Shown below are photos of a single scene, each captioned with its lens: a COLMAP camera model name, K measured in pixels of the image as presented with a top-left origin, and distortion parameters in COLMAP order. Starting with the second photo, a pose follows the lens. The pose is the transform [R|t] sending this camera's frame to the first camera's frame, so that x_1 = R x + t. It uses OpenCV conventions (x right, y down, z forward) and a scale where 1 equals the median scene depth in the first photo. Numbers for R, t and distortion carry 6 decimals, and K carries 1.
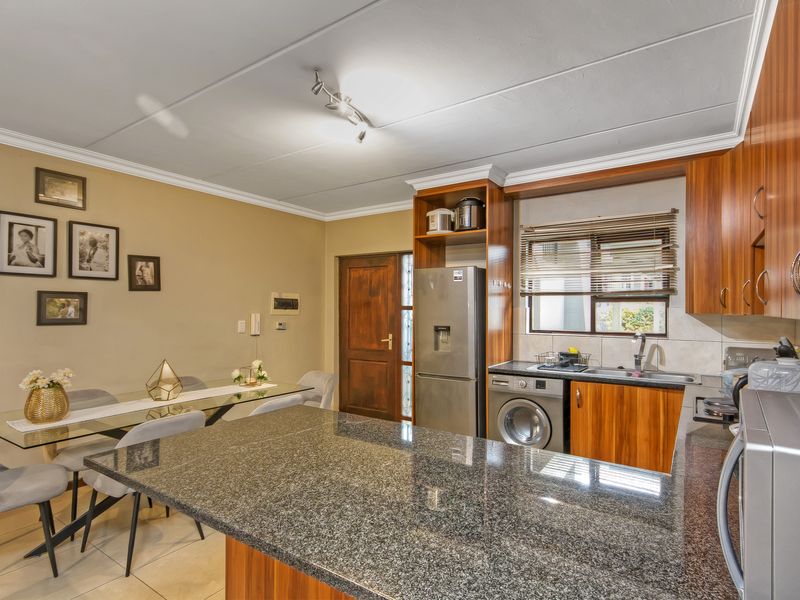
lens RADIAL K [[429.8, 0, 421.7], [0, 429.8, 304.8], [0, 0, 1]] dist [0.007461, -0.000585]
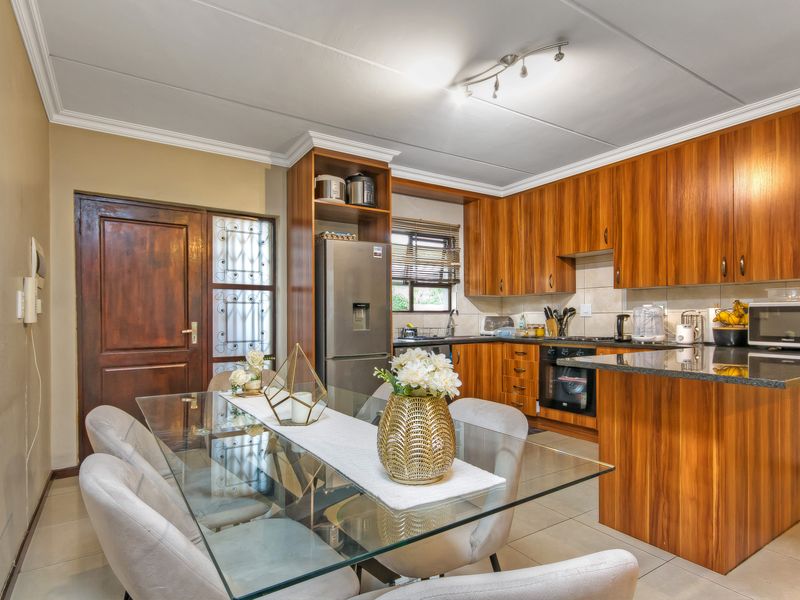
lens RADIAL K [[429.8, 0, 393.8], [0, 429.8, 318.2], [0, 0, 1]] dist [0.007461, -0.000585]
pose [[0.421501, -0.013677, 0.906725, -0.780612], [-0.000954, 0.999879, 0.015526, 0.067435], [-0.906827, -0.007410, 0.421437, 0.535490]]
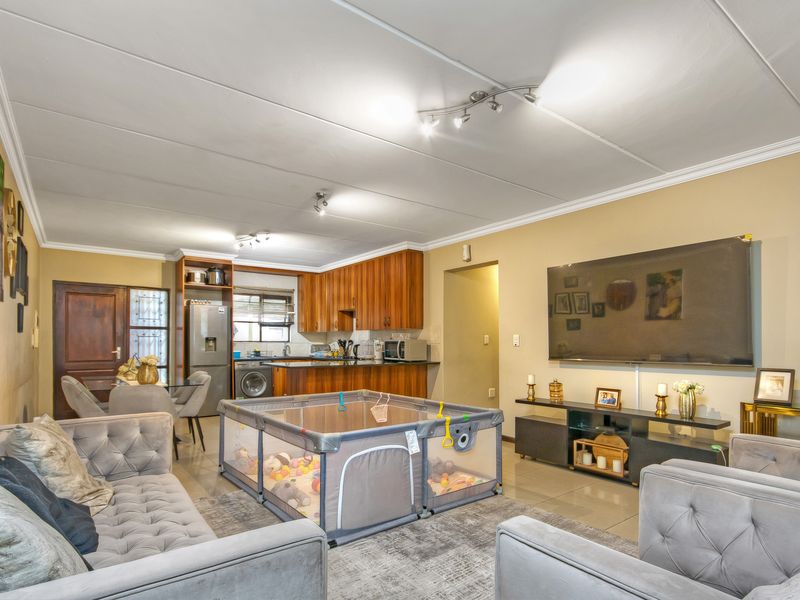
lens RADIAL K [[429.8, 0, 398.1], [0, 429.8, 341.9], [0, 0, 1]] dist [0.007461, -0.000585]
pose [[0.332025, -0.003991, 0.943262, -1.394831], [-0.006625, 0.999957, 0.006563, 0.050329], [-0.943247, -0.008429, 0.331984, -0.337062]]
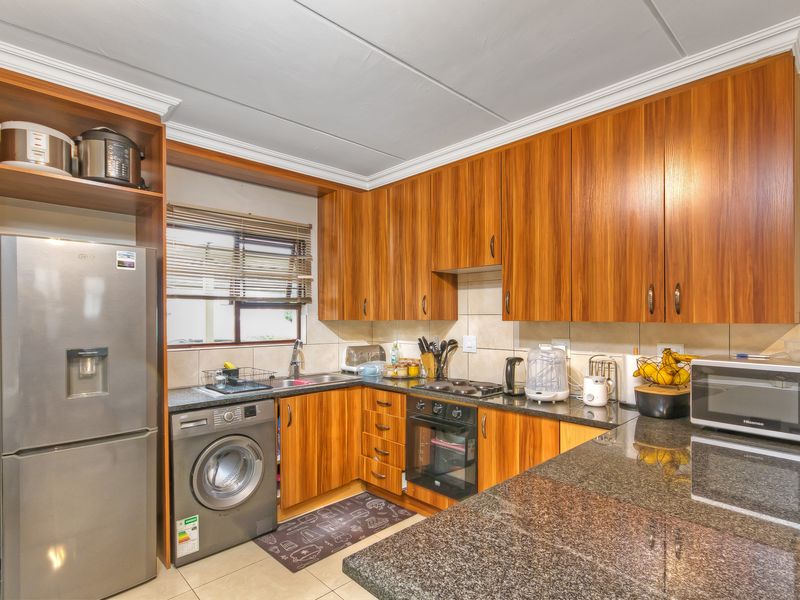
lens RADIAL K [[429.8, 0, 379.0], [0, 429.8, 316.8], [0, 0, 1]] dist [0.007461, -0.000585]
pose [[0.260815, -0.002782, 0.965385, -0.387425], [-0.008885, 0.999947, 0.005282, 0.003227], [-0.965348, -0.009955, 0.260777, 0.504519]]
